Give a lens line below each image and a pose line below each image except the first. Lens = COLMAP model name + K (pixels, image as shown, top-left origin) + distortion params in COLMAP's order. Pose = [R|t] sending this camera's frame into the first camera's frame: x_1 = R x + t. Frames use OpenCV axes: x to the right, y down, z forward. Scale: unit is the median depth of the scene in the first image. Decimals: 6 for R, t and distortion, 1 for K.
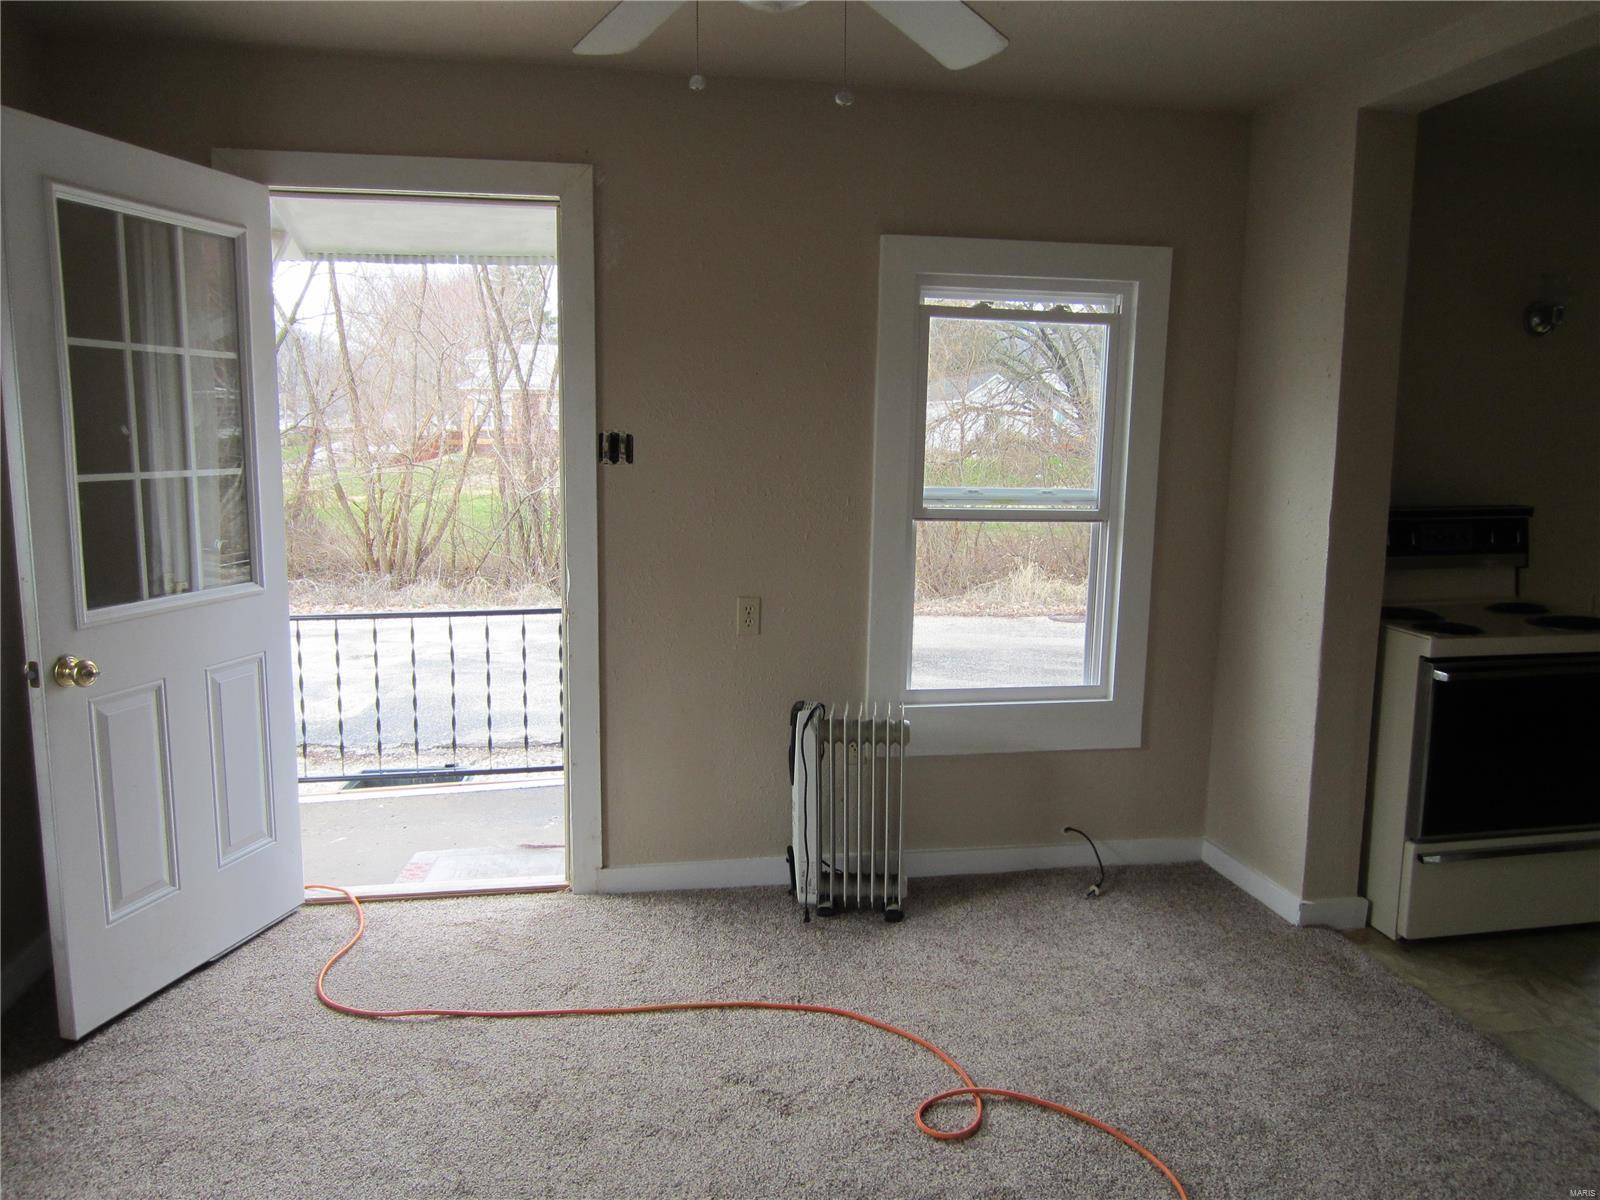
lens RADIAL K [[1137.6, 0, 794.9], [0, 1137.6, 599.0], [0, 0, 1]] dist [-0.023297, 0.000170]
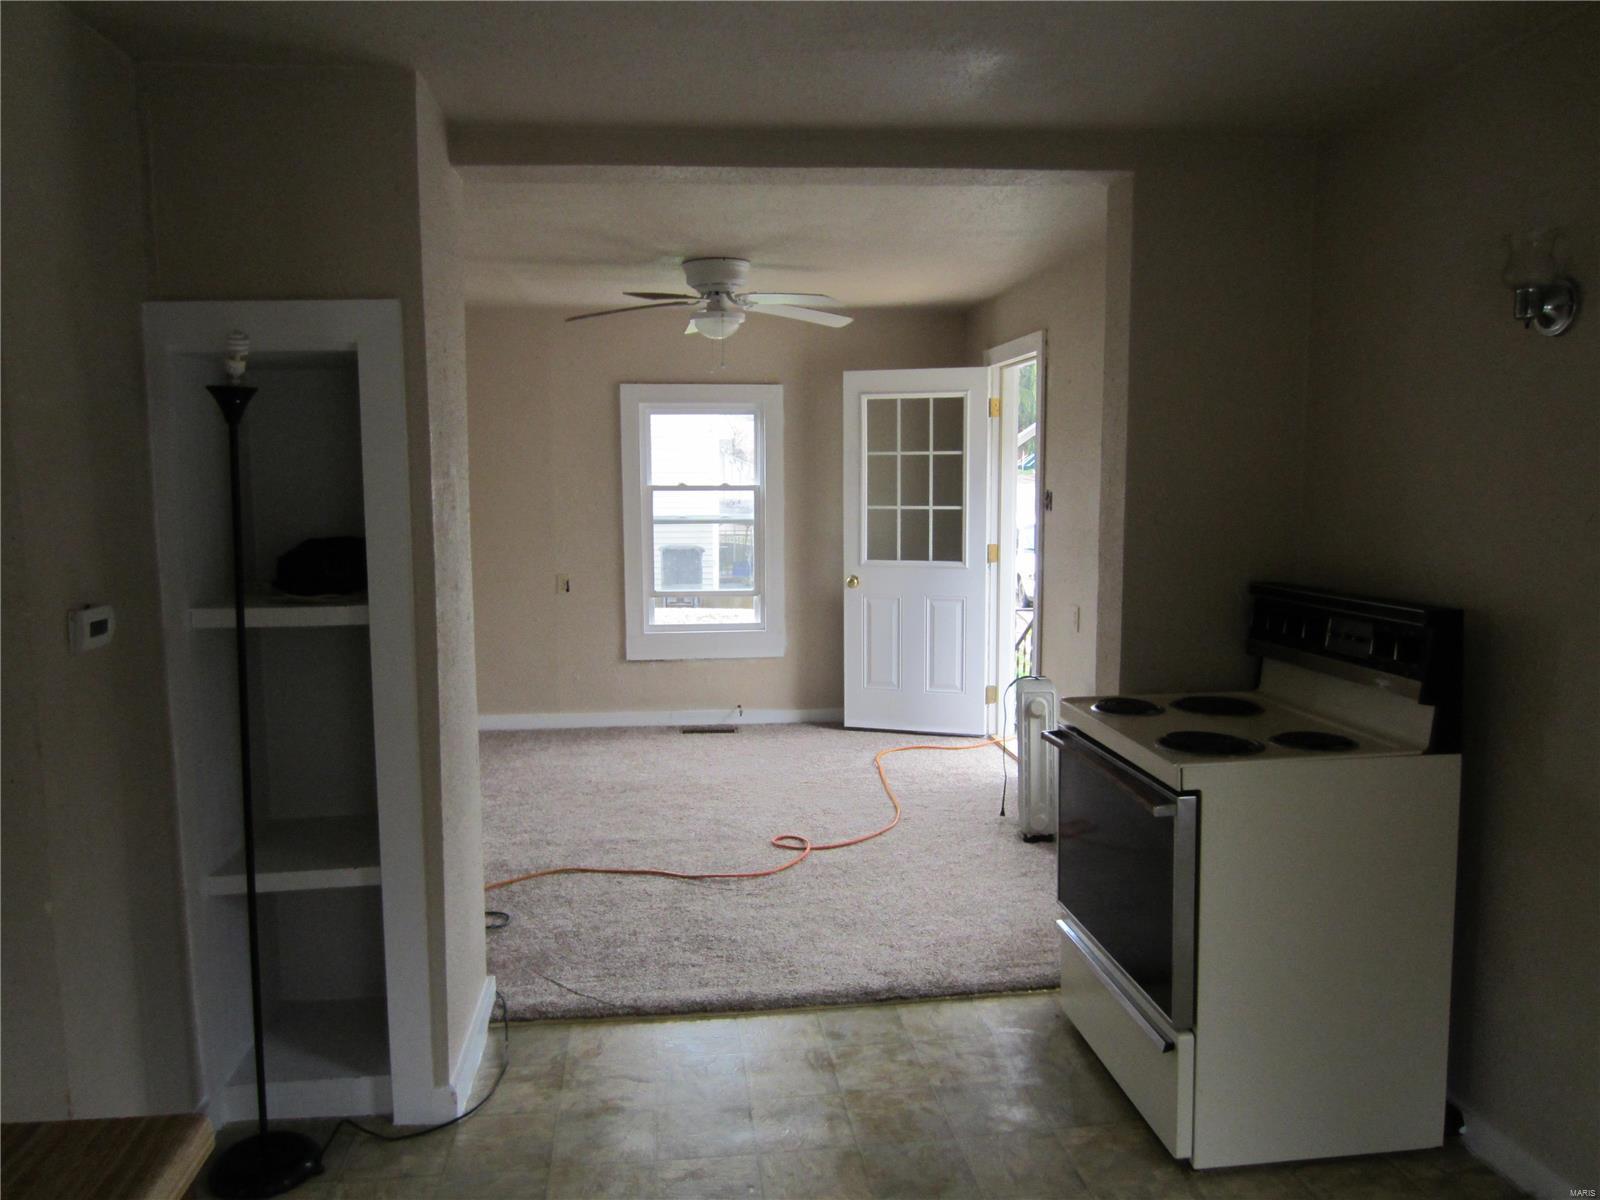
lens RADIAL K [[1137.6, 0, 794.9], [0, 1137.6, 599.0], [0, 0, 1]] dist [-0.023297, 0.000170]
pose [[-0.059821, 0.099672, -0.993221, 1.897534], [-0.142798, 0.983914, 0.107338, -0.152957], [0.987942, 0.148251, -0.044626, 0.961151]]
